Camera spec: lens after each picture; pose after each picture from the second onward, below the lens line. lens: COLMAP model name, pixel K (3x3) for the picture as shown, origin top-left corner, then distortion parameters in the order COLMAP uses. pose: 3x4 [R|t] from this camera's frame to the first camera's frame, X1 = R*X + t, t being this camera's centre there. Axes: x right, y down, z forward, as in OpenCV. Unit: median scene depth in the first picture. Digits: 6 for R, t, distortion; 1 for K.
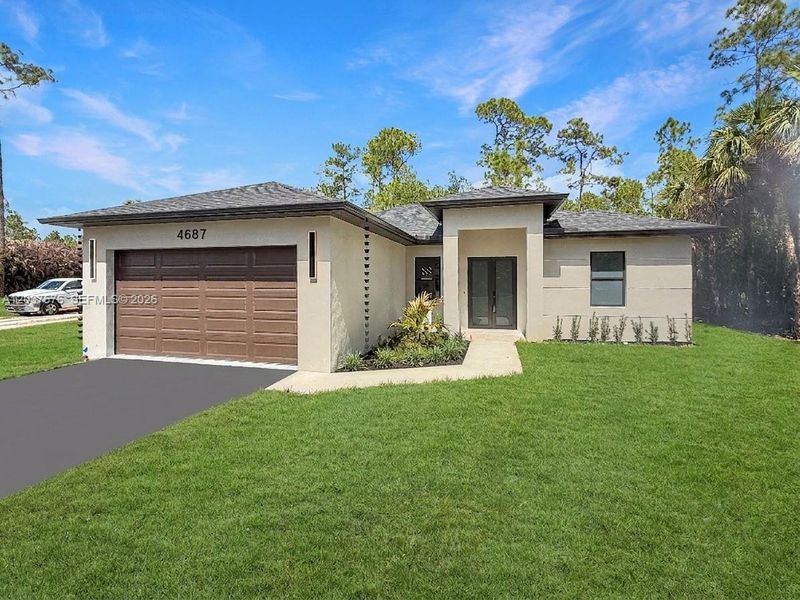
lens RADIAL K [[372.4, 0, 400.5], [0, 372.4, 278.0], [0, 0, 1]] dist [0.000609, 0.000193]
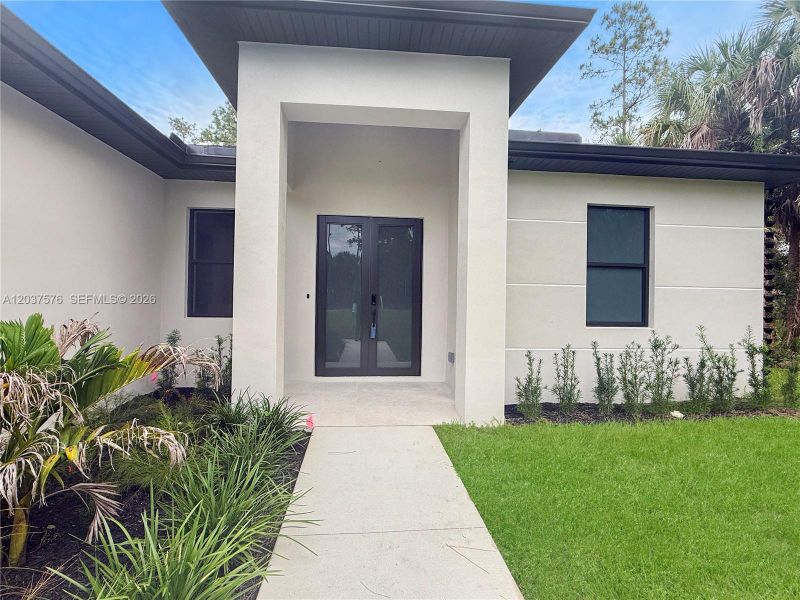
lens RADIAL K [[372.8, 0, 396.7], [0, 372.8, 291.1], [0, 0, 1]] dist [0.002103, 0.000086]
pose [[0.943885, 0.015575, 0.329907, 0.152311], [-0.015933, 0.999872, -0.001619, 0.038218], [-0.329890, -0.003728, 0.944012, 0.663251]]
